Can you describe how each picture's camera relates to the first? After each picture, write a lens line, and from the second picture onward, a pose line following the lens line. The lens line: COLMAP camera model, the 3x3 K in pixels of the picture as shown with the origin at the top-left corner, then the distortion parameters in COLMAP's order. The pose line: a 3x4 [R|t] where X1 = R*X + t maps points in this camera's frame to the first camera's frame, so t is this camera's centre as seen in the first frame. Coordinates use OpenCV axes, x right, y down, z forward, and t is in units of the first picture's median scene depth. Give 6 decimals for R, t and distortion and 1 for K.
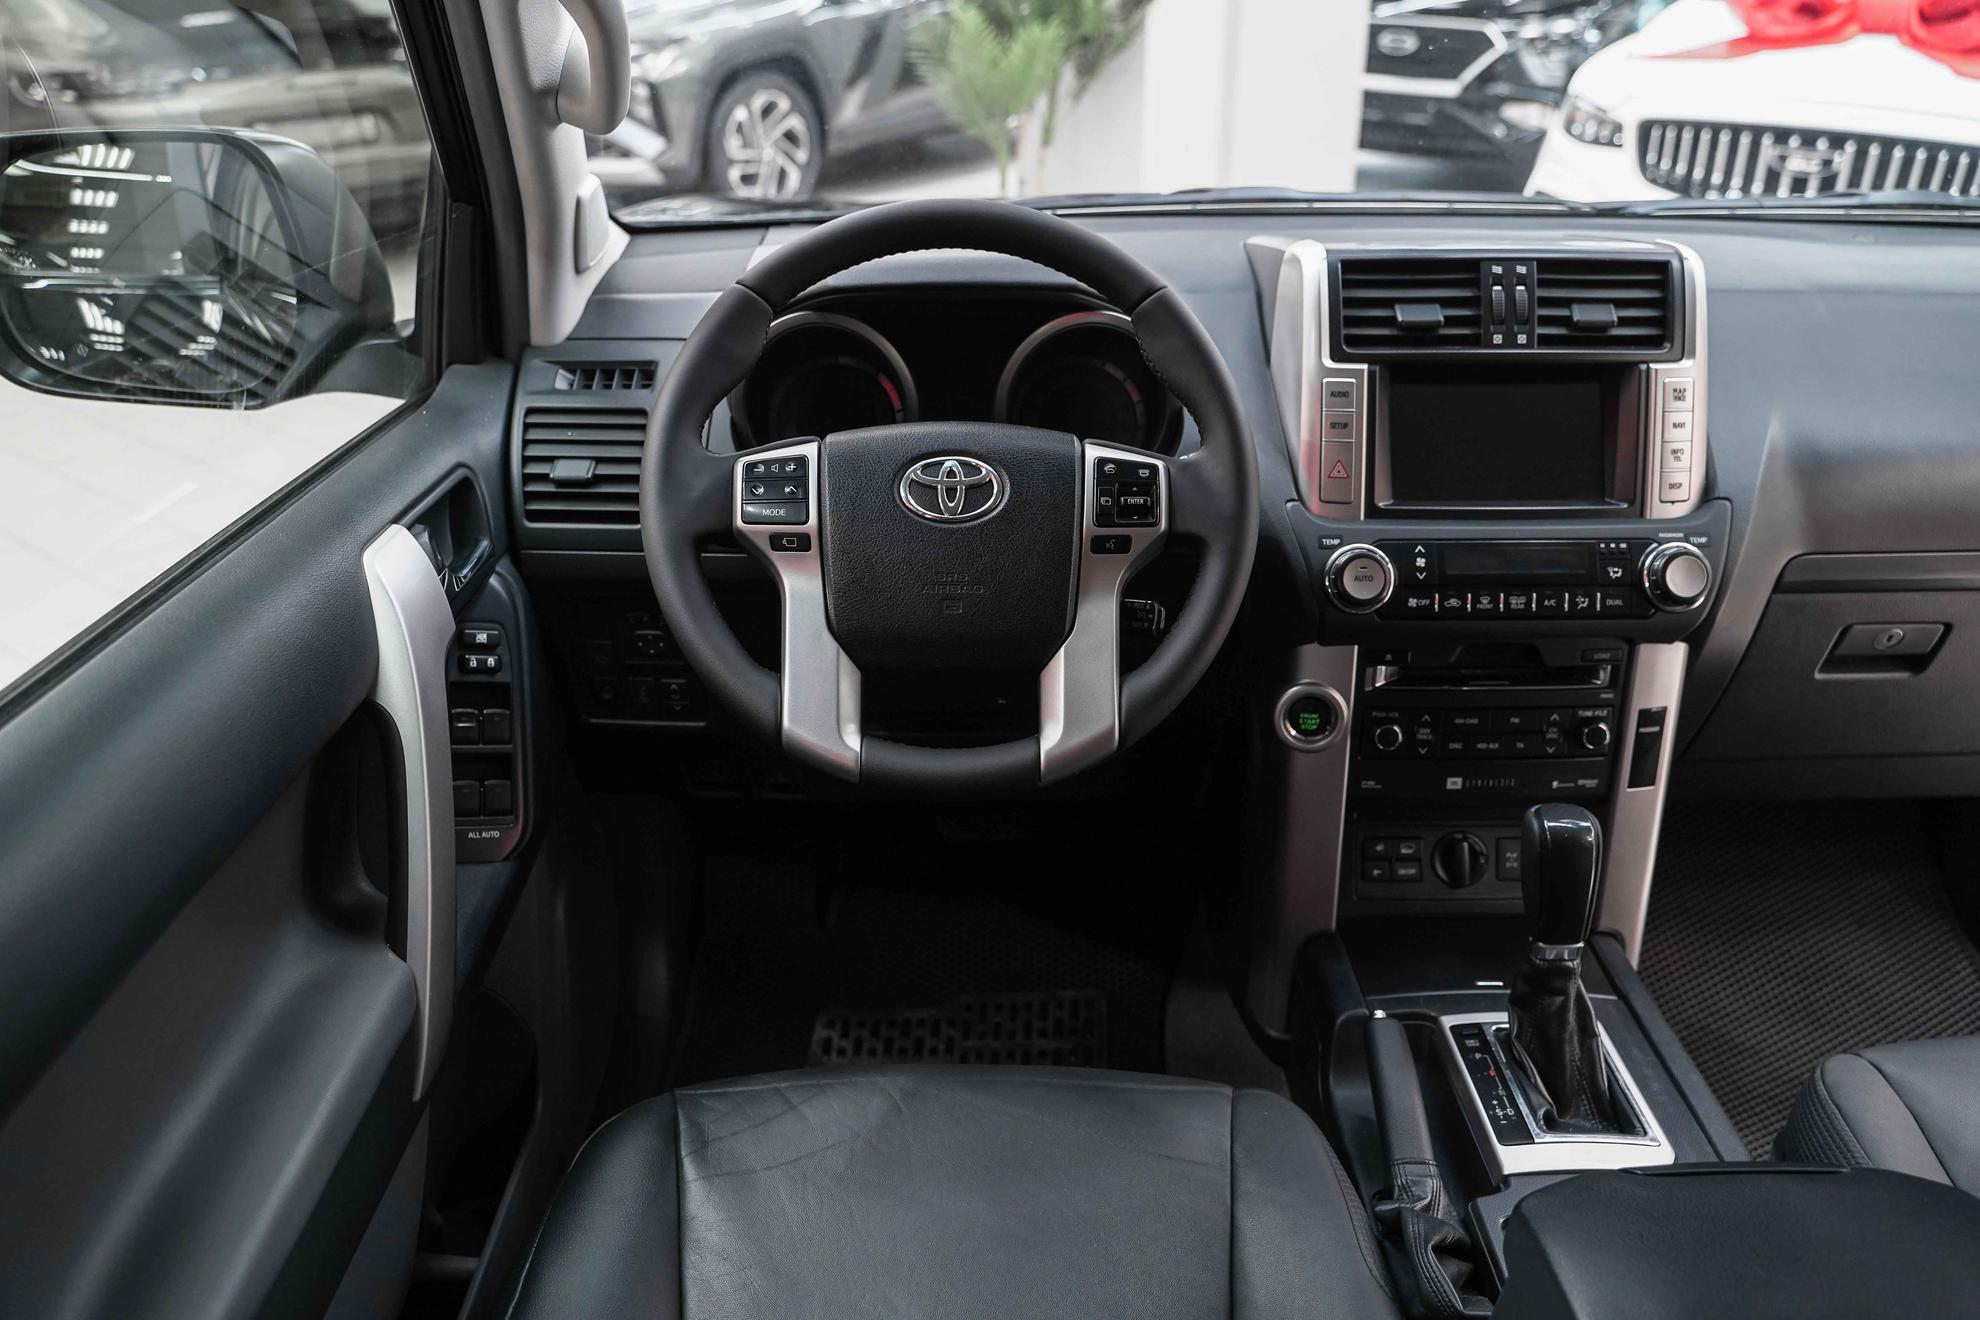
lens RADIAL K [[1586.3, 0, 991.1], [0, 1586.3, 652.2], [0, 0, 1]] dist [-0.012280, 0.003081]
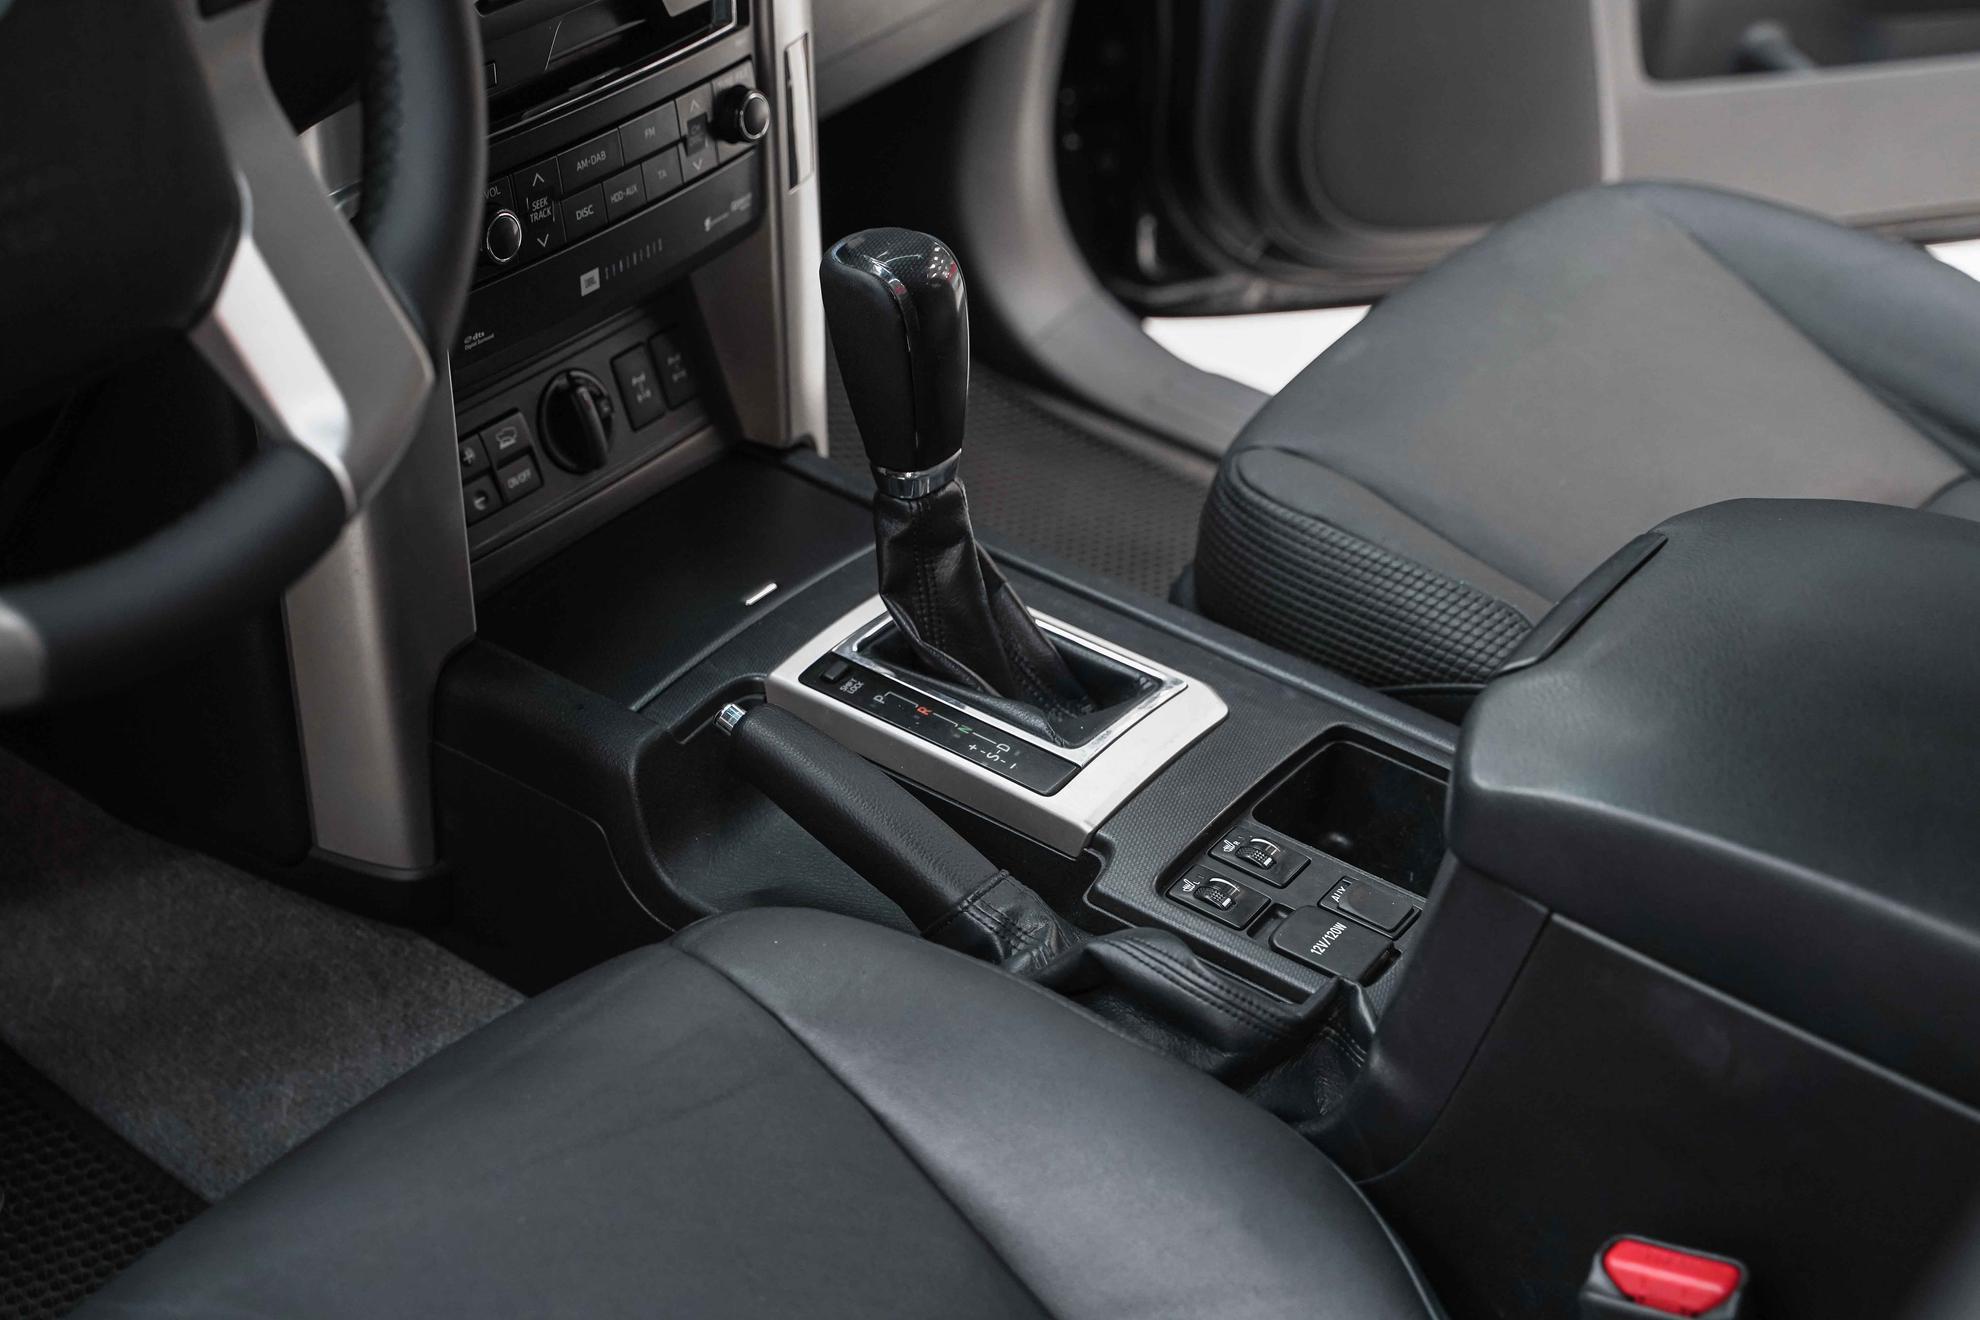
lens RADIAL K [[3058.4, 0, 990.0], [0, 3058.4, 660.0], [0, 0, 1]] dist [0.002087, -0.002086]
pose [[0.576655, -0.421705, 0.699738, -0.427339], [0.275417, 0.906693, 0.319457, -0.099155], [-0.769165, 0.008503, 0.638994, 0.248678]]
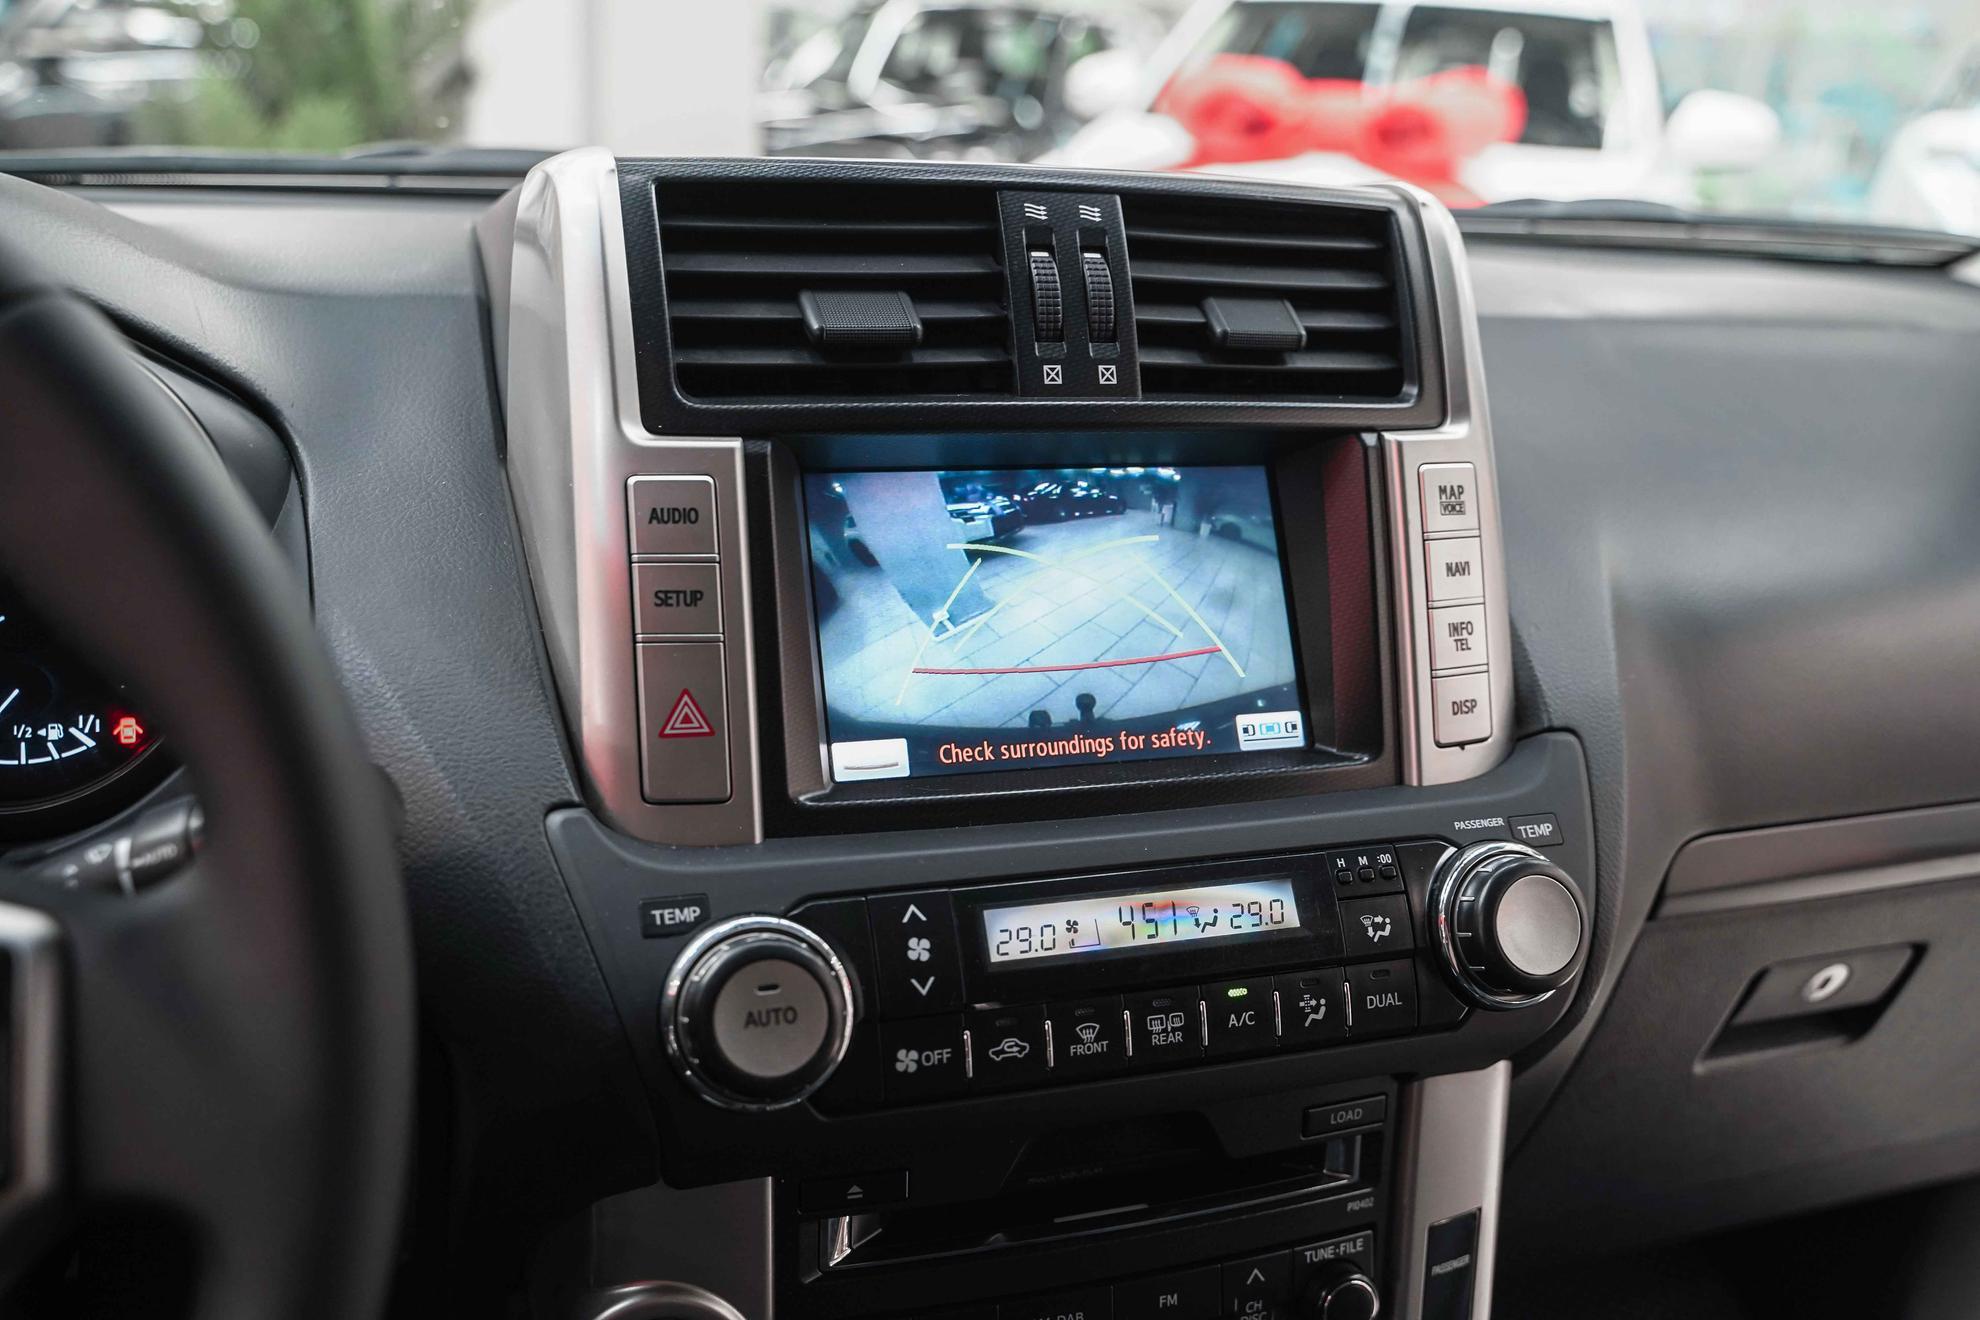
lens RADIAL K [[1852.2, 0, 990.0], [0, 1852.2, 660.0], [0, 0, 1]] dist [-0.002650, 0.001093]
pose [[0.943665, -0.046990, 0.327549, 0.144288], [0.089100, 0.989389, -0.114759, -0.071338], [-0.318681, 0.137479, 0.937839, 0.564872]]
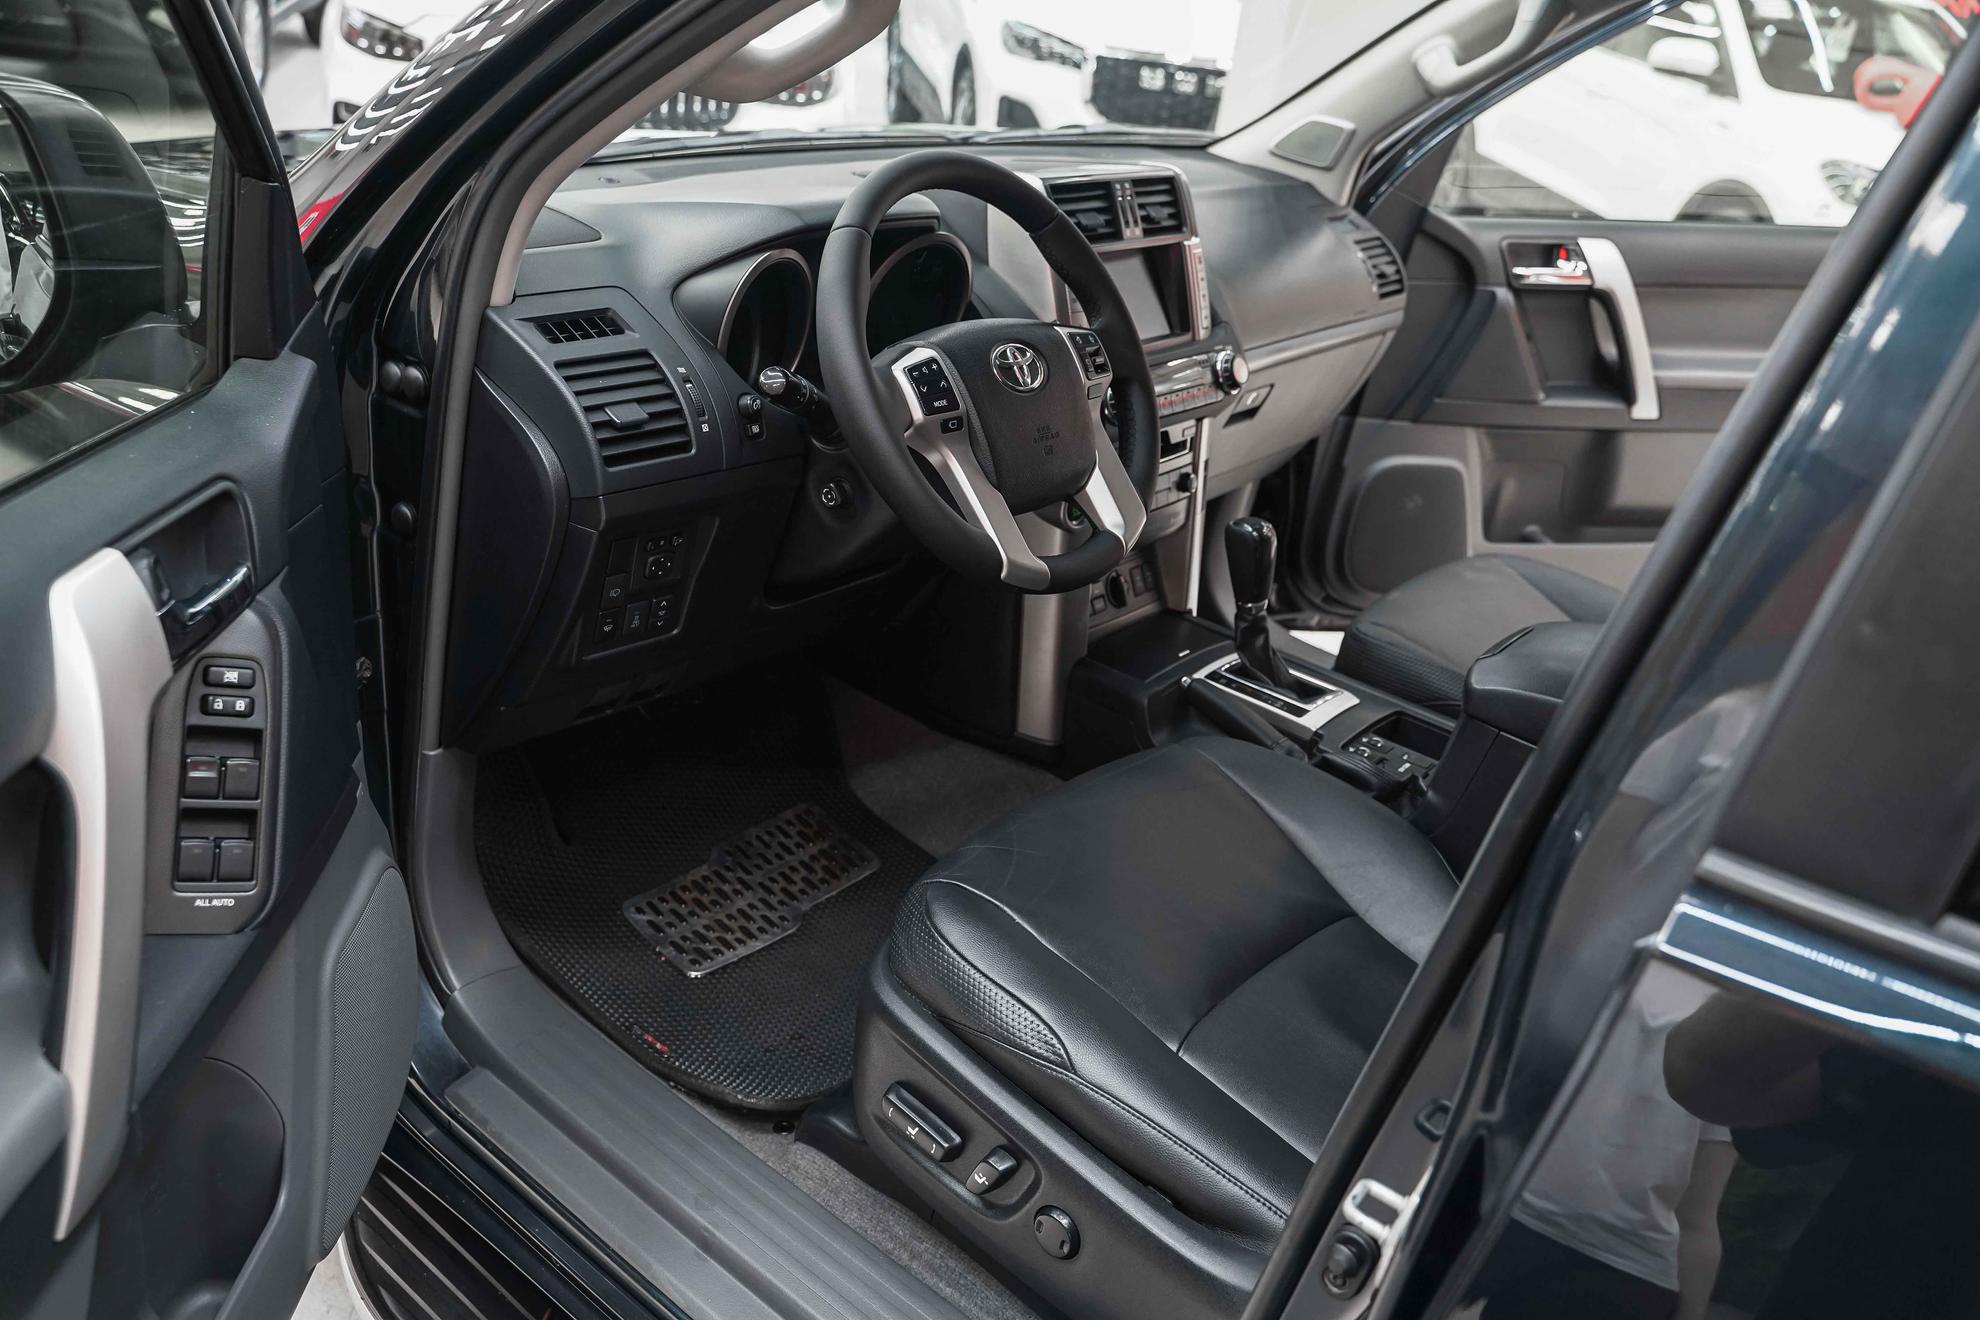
lens RADIAL K [[1586.3, 0, 991.1], [0, 1586.3, 652.2], [0, 0, 1]] dist [-0.012280, 0.003081]
pose [[0.635358, -0.258271, 0.727747, -0.960732], [0.218843, 0.963997, 0.151054, -0.068838], [-0.740559, 0.063289, 0.669005, 0.110490]]
